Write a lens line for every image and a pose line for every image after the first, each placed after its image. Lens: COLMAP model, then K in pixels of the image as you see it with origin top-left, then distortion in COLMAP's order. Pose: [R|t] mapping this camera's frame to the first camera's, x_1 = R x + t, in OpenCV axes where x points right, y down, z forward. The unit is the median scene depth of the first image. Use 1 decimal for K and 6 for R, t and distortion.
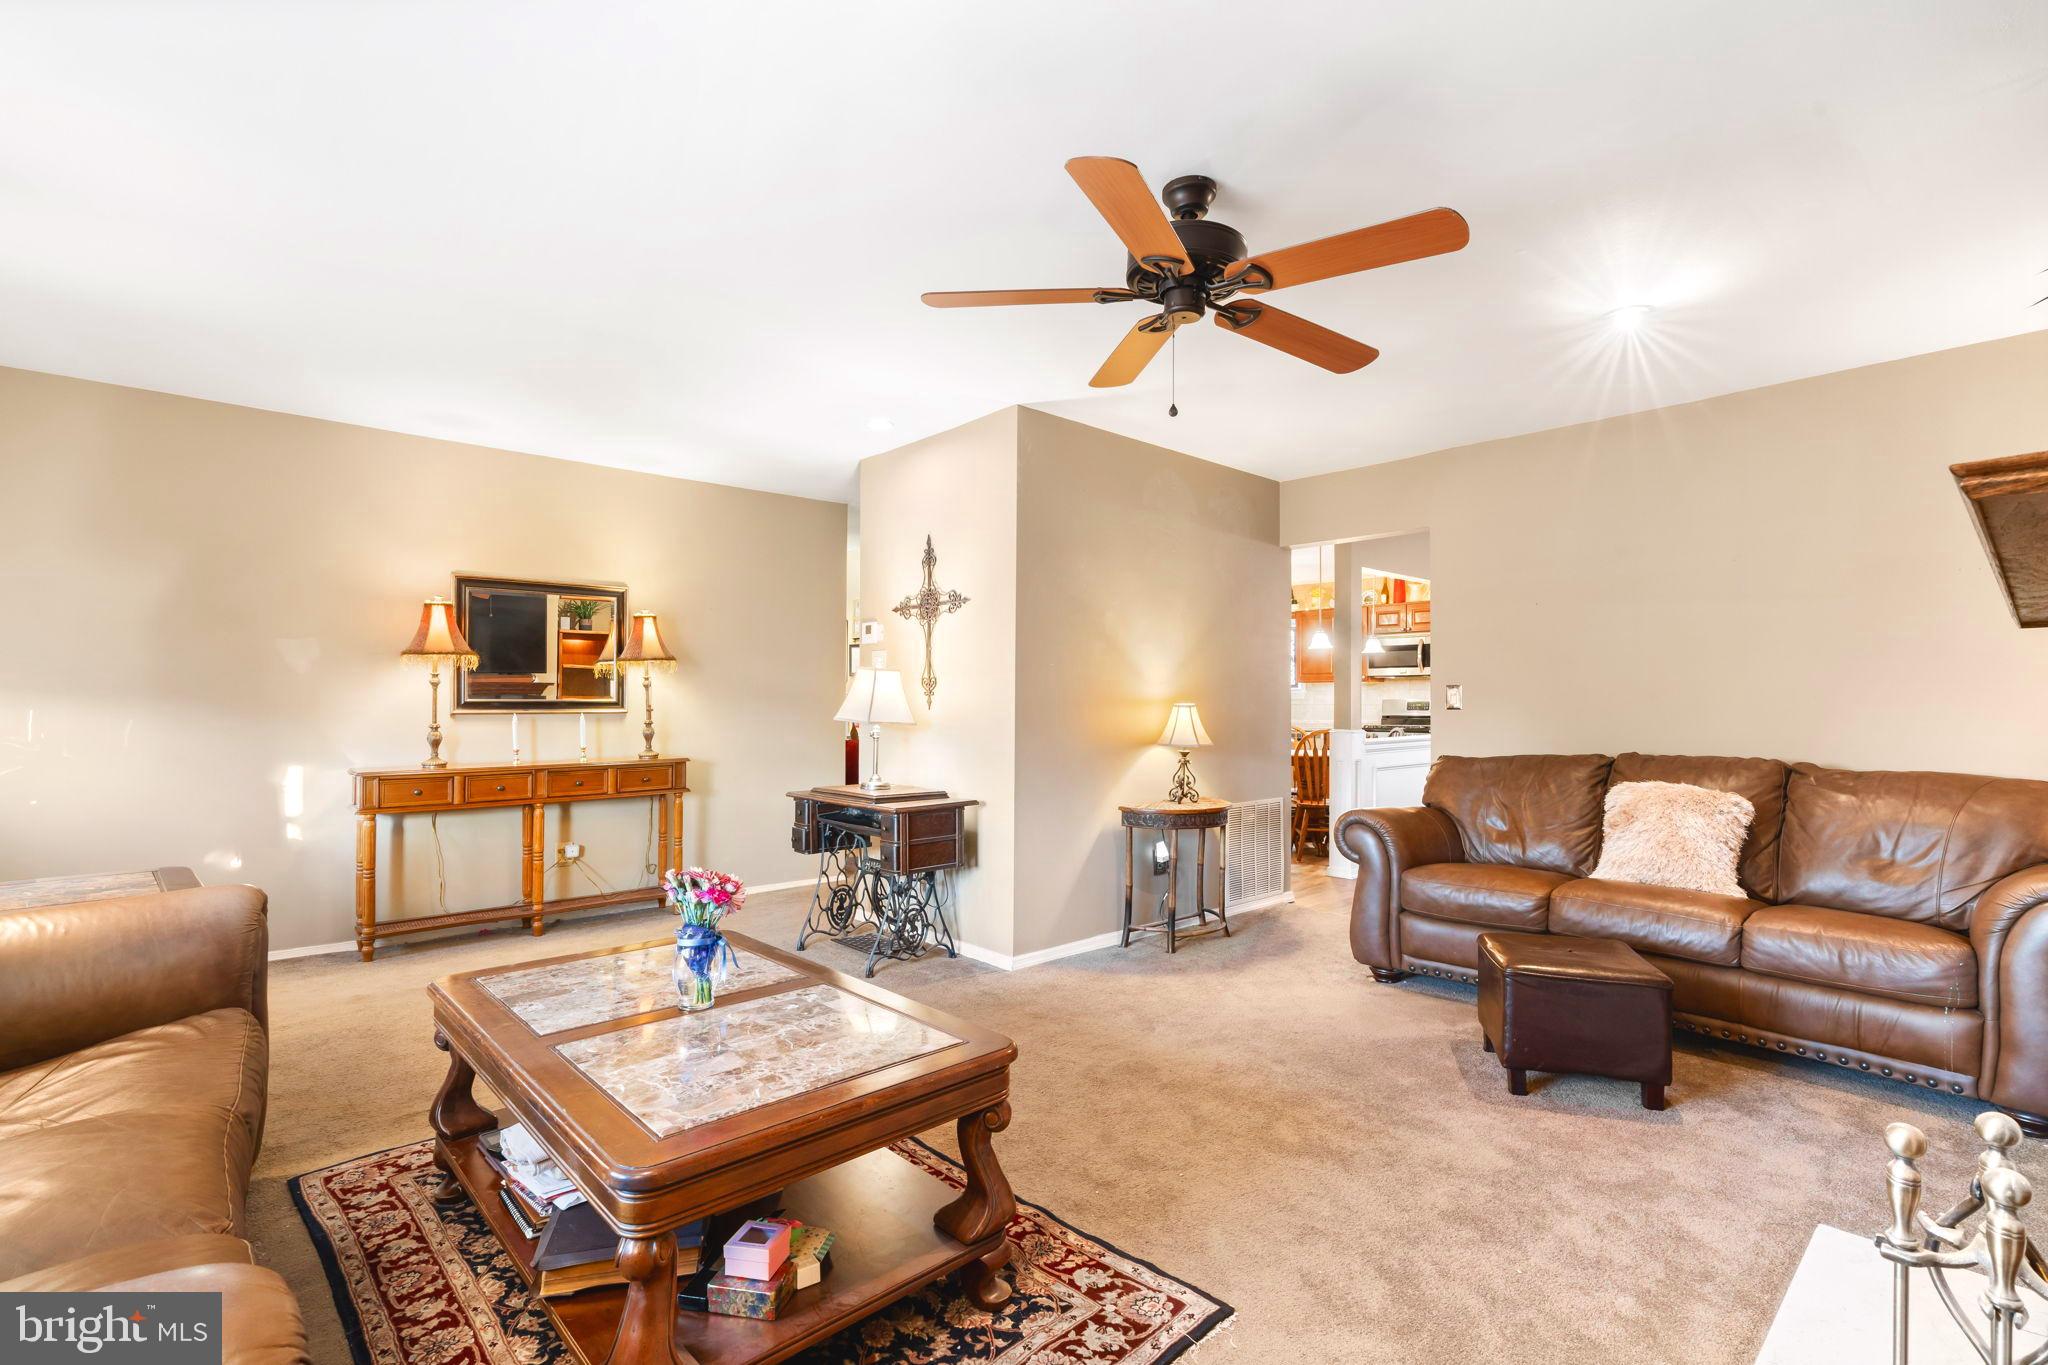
lens RADIAL K [[935.5, 0, 1040.7], [0, 935.5, 692.7], [0, 0, 1]] dist [-0.008588, 0.003926]
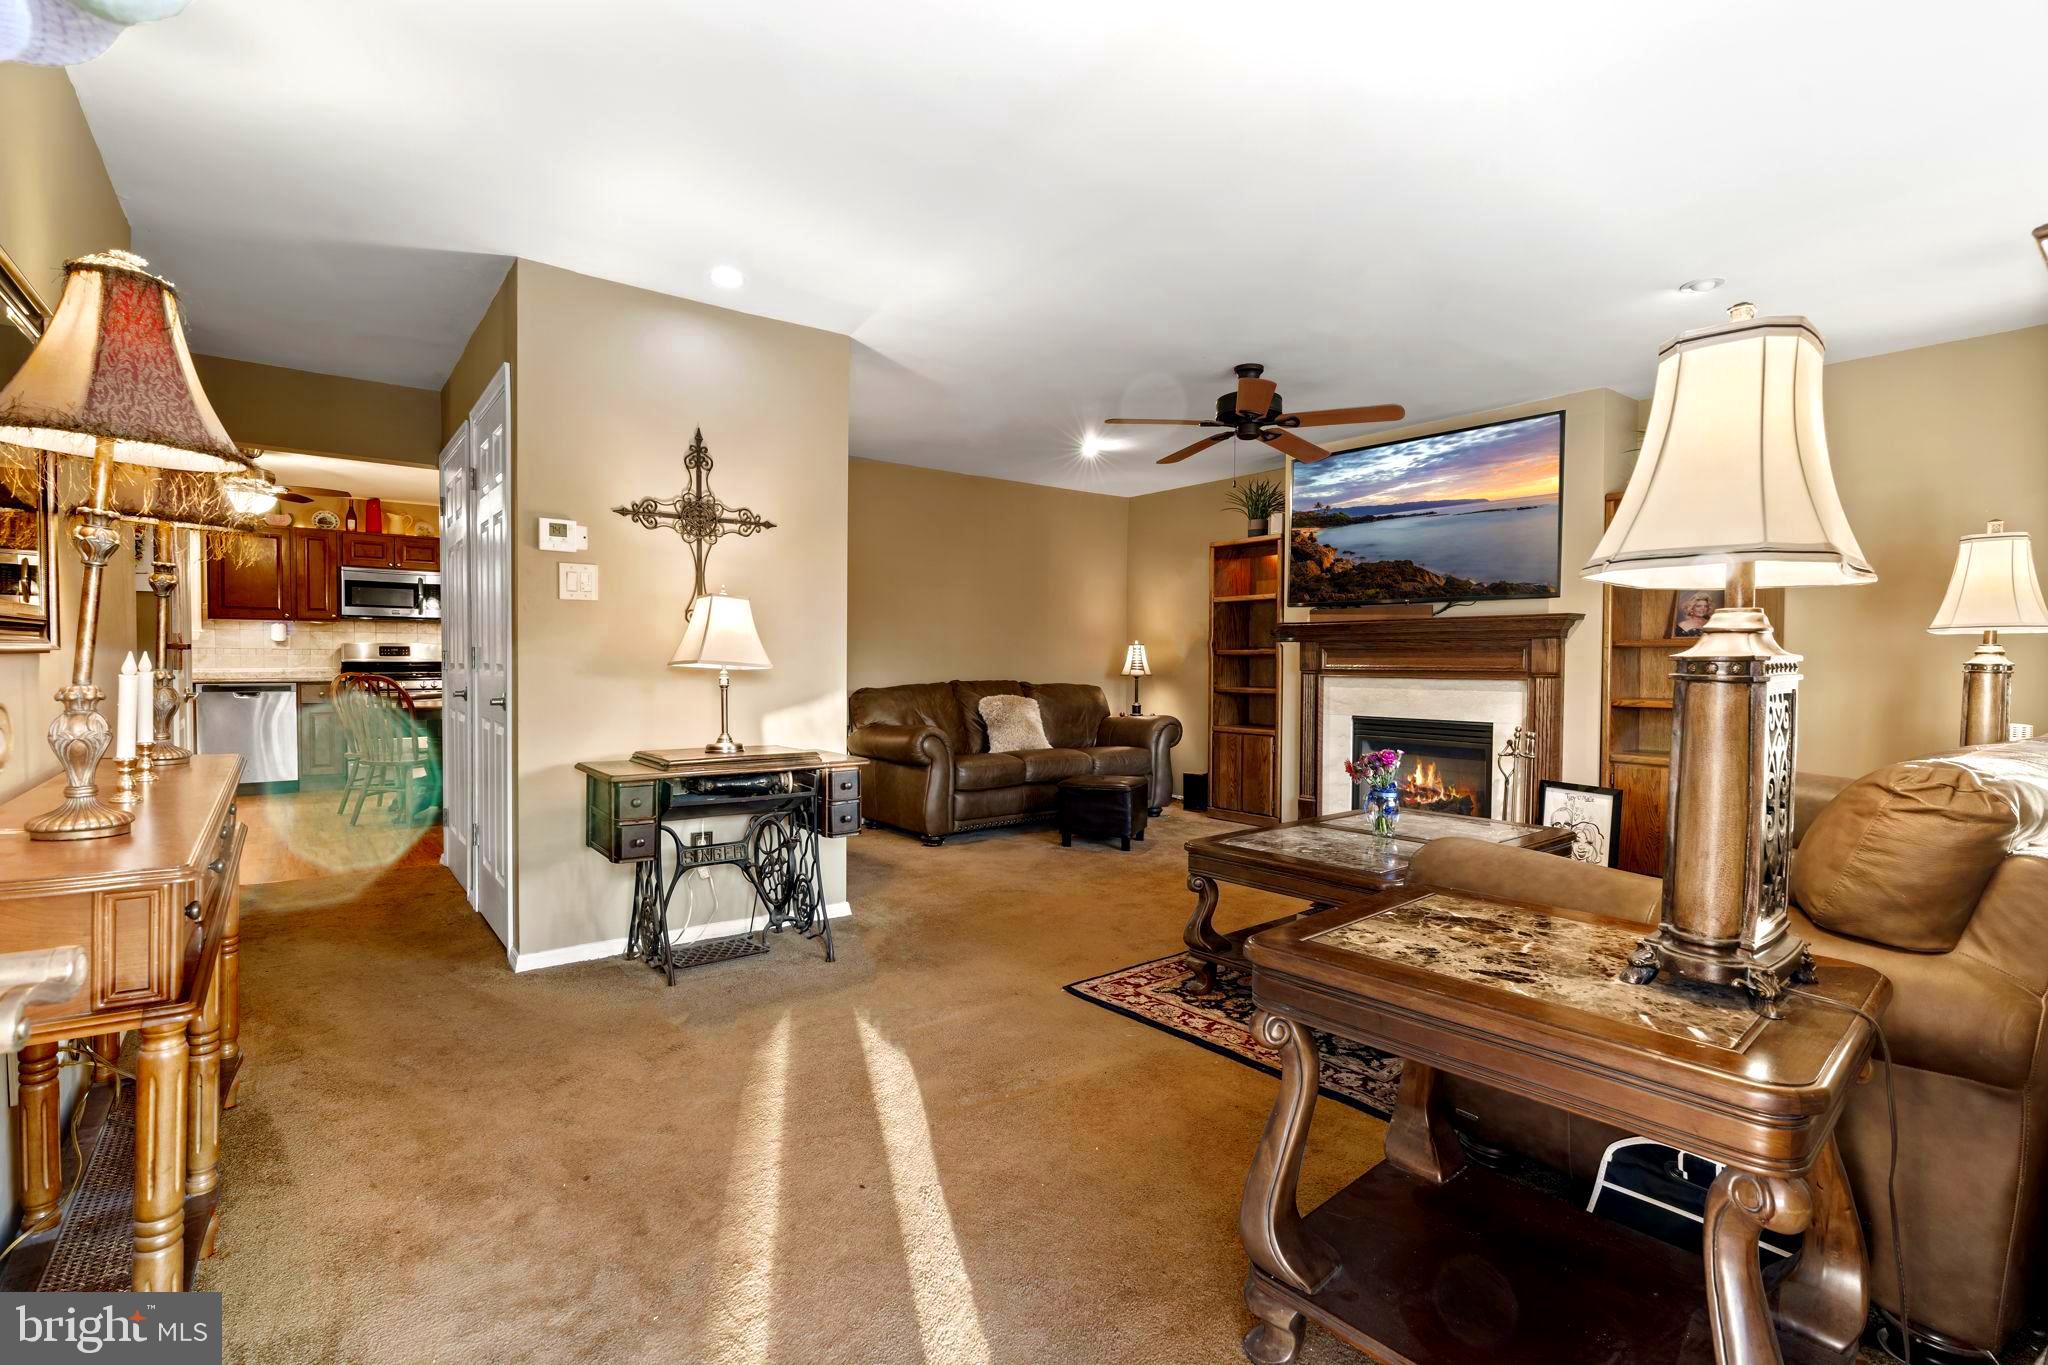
lens RADIAL K [[935.5, 0, 1025.0], [0, 935.5, 682.8], [0, 0, 1]] dist [-0.008588, 0.003926]
pose [[0.081624, -0.026283, 0.996317, -1.010900], [-0.017319, 0.999464, 0.027785, 0.020927], [-0.996513, -0.019523, 0.081125, 0.755221]]
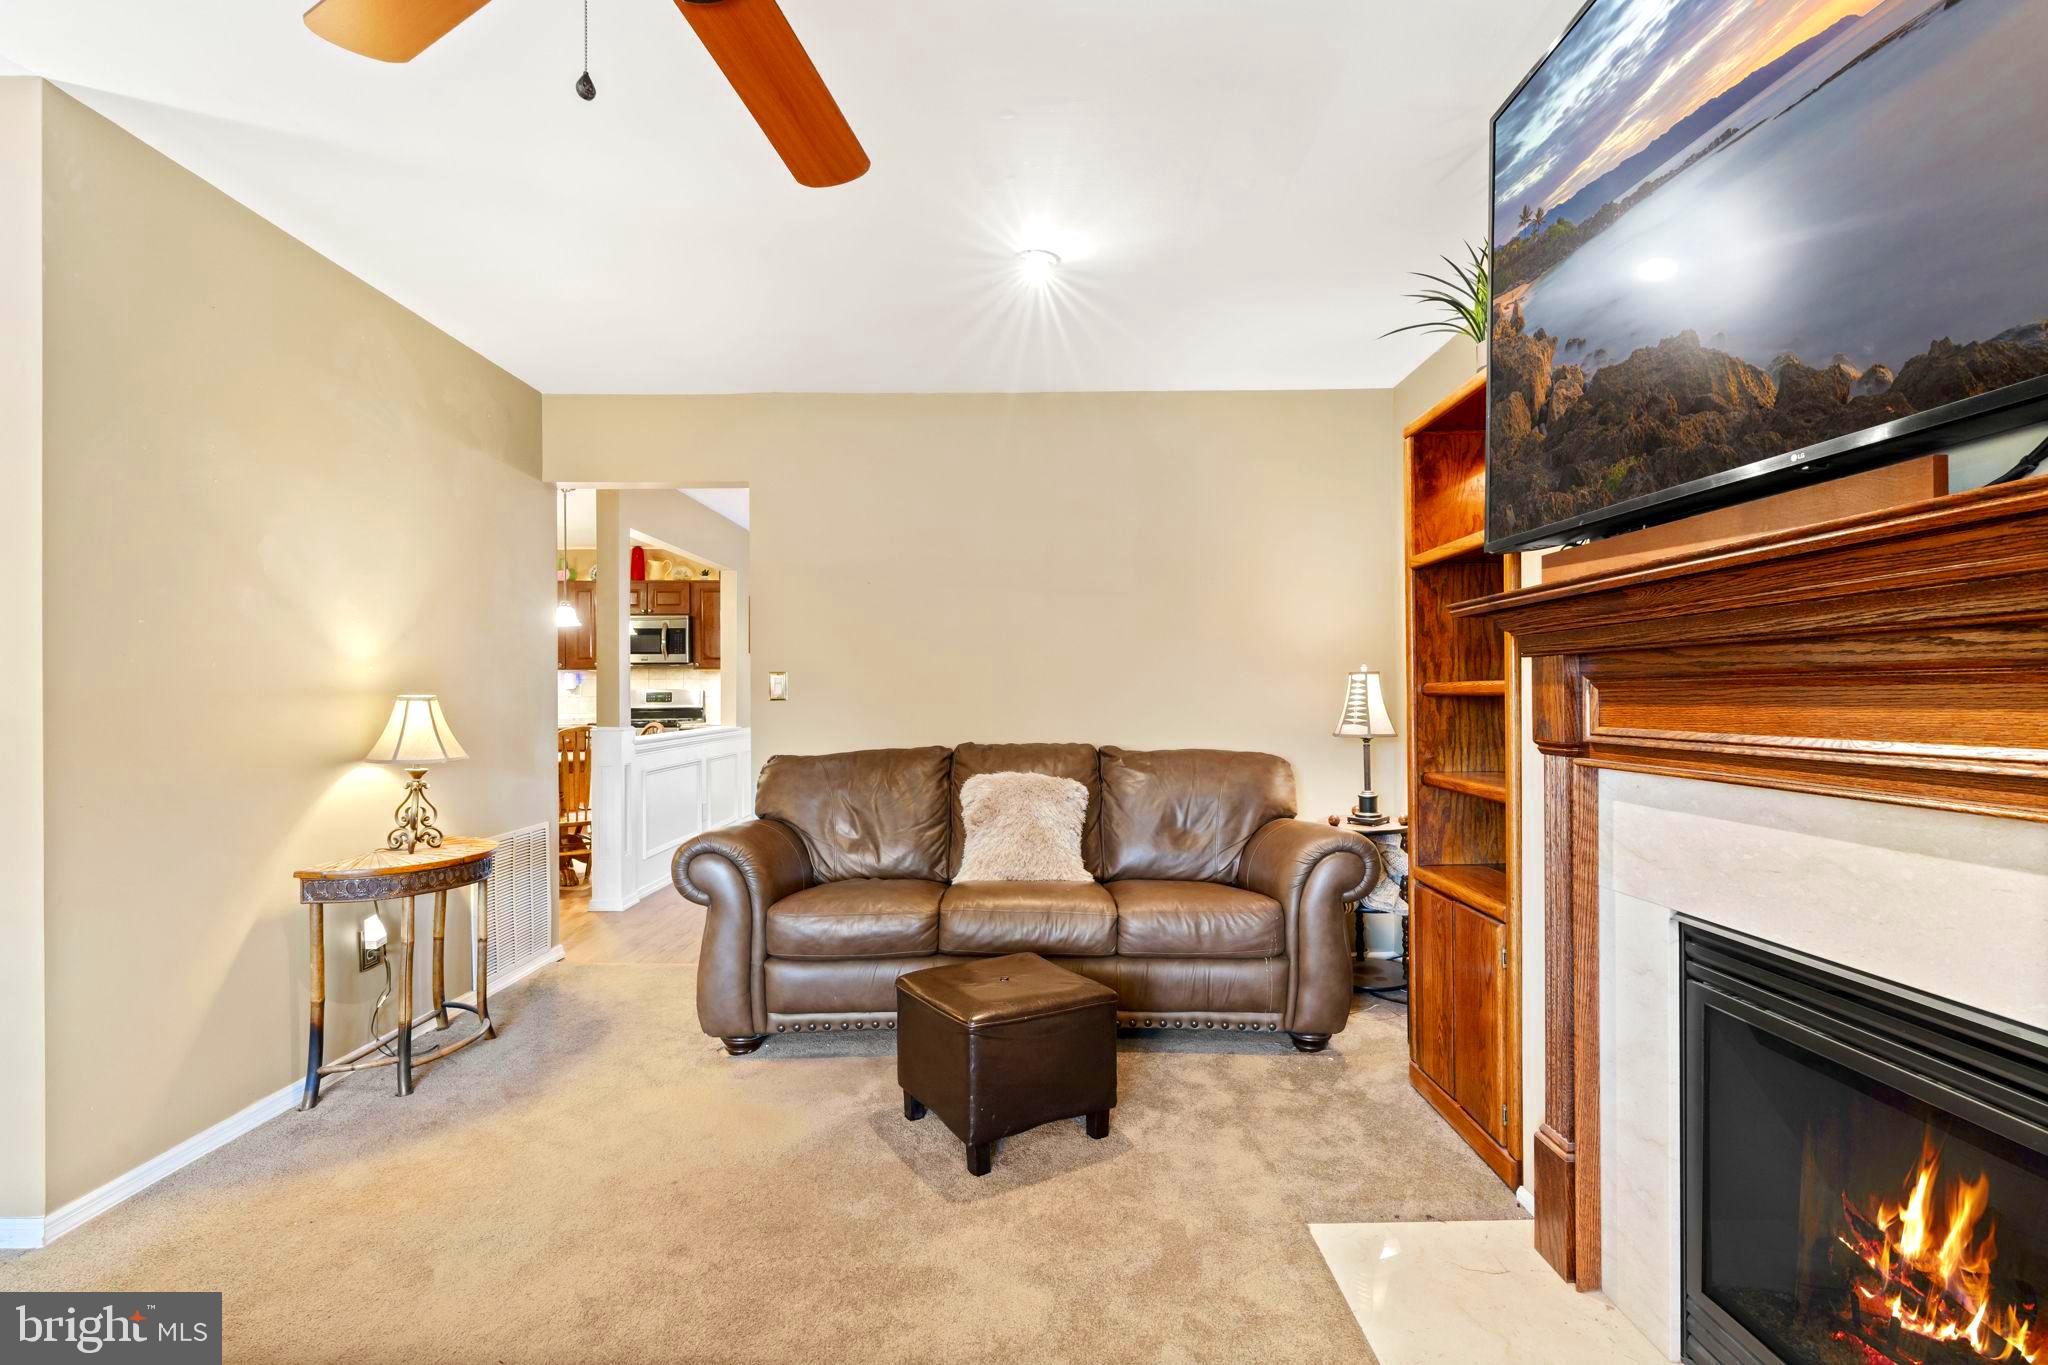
lens RADIAL K [[935.5, 0, 1028.5], [0, 935.5, 701.3], [0, 0, 1]] dist [-0.008588, 0.003926]
pose [[0.677558, -0.012038, 0.735371, -0.036734], [-0.001012, 0.999850, 0.017300, 0.004547], [-0.735469, -0.012466, 0.677444, 0.302790]]
